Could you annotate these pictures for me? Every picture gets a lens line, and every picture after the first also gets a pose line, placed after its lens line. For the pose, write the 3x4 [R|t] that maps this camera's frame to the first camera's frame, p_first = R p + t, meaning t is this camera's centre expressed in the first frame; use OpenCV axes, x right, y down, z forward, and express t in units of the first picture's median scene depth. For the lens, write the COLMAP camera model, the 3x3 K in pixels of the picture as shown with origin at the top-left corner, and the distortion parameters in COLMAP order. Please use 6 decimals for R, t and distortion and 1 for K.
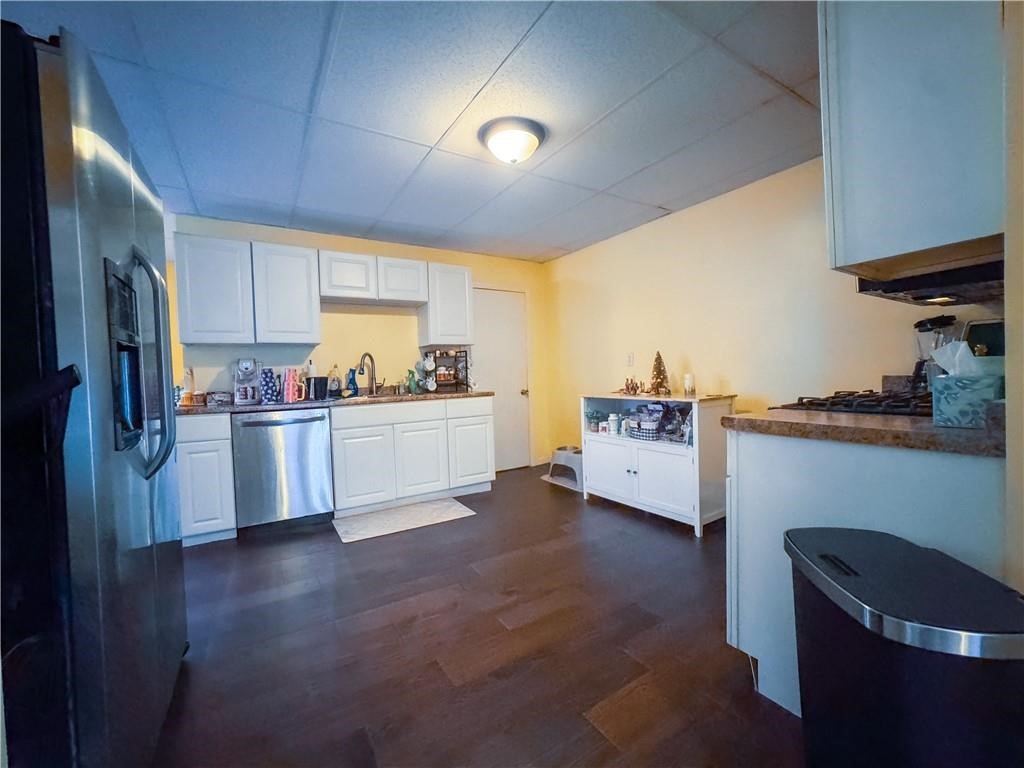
lens RADIAL K [[428.8, 0, 511.2], [0, 428.8, 382.1], [0, 0, 1]] dist [-0.002357, 0.000133]
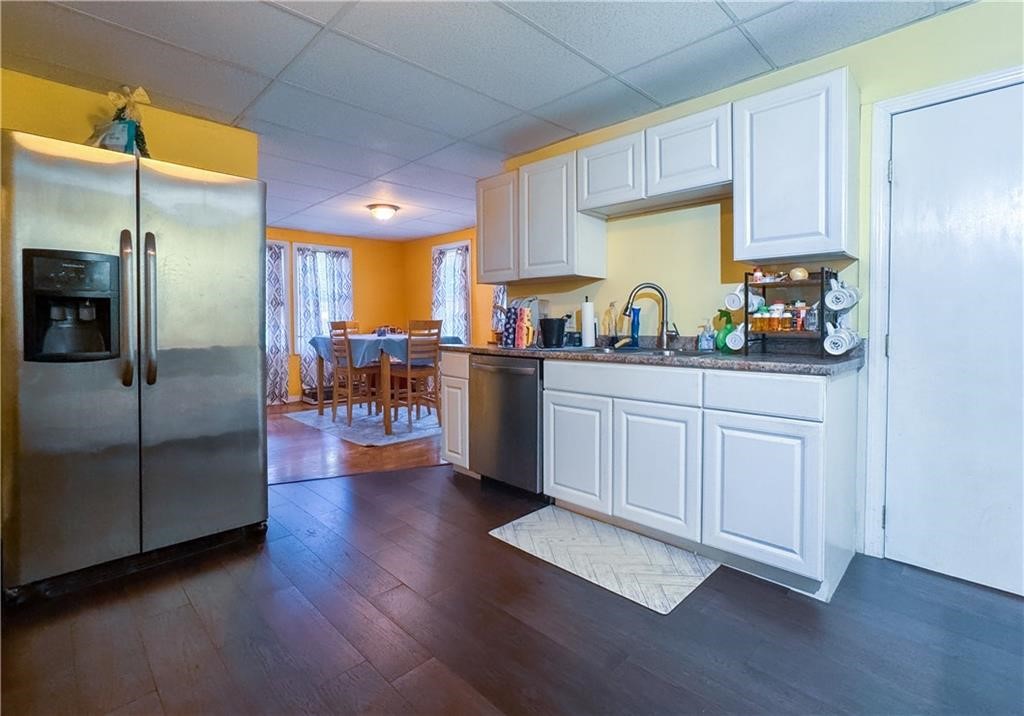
lens RADIAL K [[499.8, 0, 504.8], [0, 499.8, 335.8], [0, 0, 1]] dist [-0.002684, -0.000092]
pose [[0.231264, 0.059989, -0.971040, 0.342755], [-0.027296, 0.998104, 0.055160, -0.023806], [0.972508, 0.013749, 0.232463, 0.589844]]
